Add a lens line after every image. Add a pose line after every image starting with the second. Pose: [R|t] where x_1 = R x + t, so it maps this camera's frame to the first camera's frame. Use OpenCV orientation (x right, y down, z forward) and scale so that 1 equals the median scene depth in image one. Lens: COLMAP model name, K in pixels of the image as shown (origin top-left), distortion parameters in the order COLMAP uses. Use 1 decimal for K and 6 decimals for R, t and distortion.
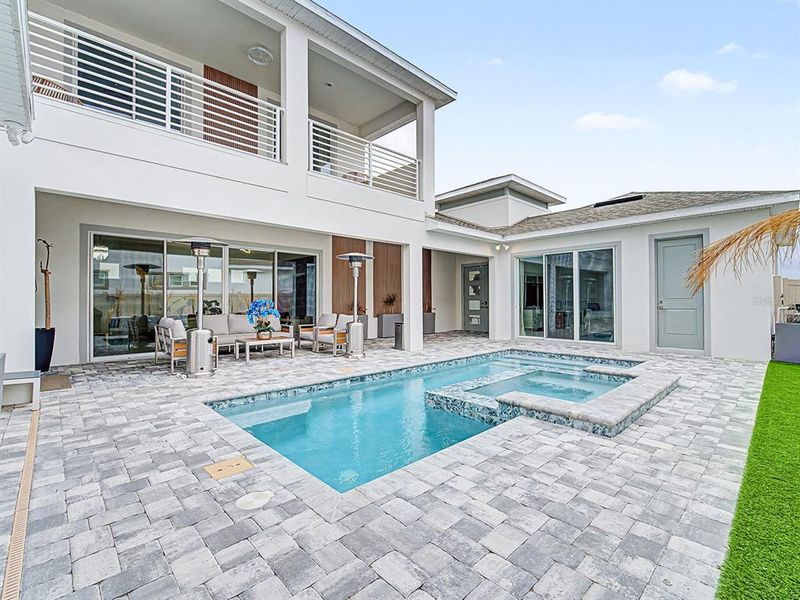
lens RADIAL K [[370.3, 0, 398.6], [0, 370.3, 301.1], [0, 0, 1]] dist [0.000190, -0.000151]
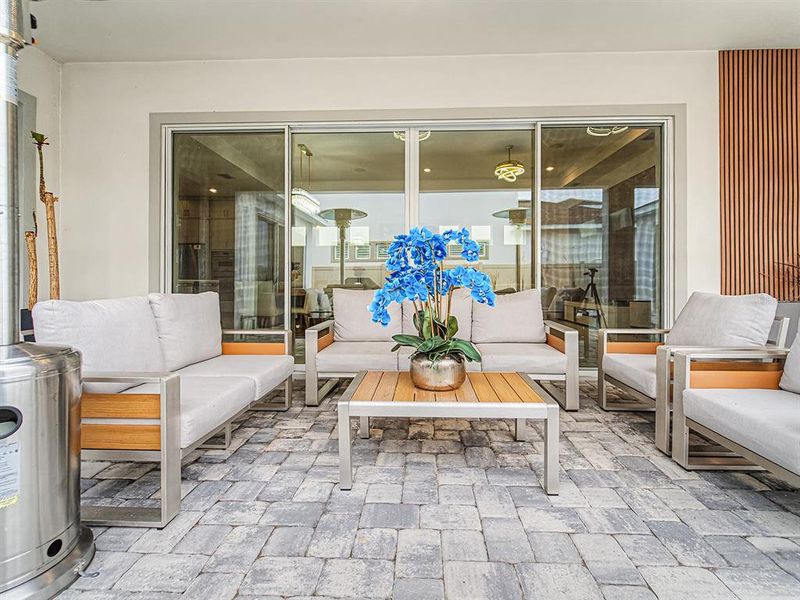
lens RADIAL K [[376.9, 0, 403.0], [0, 376.9, 278.7], [0, 0, 1]] dist [-0.000258, -0.000036]
pose [[0.695942, -0.000207, -0.718098, -0.155802], [-0.004265, 0.999981, -0.004422, 0.023620], [0.718086, 0.006140, 0.695928, 0.651442]]
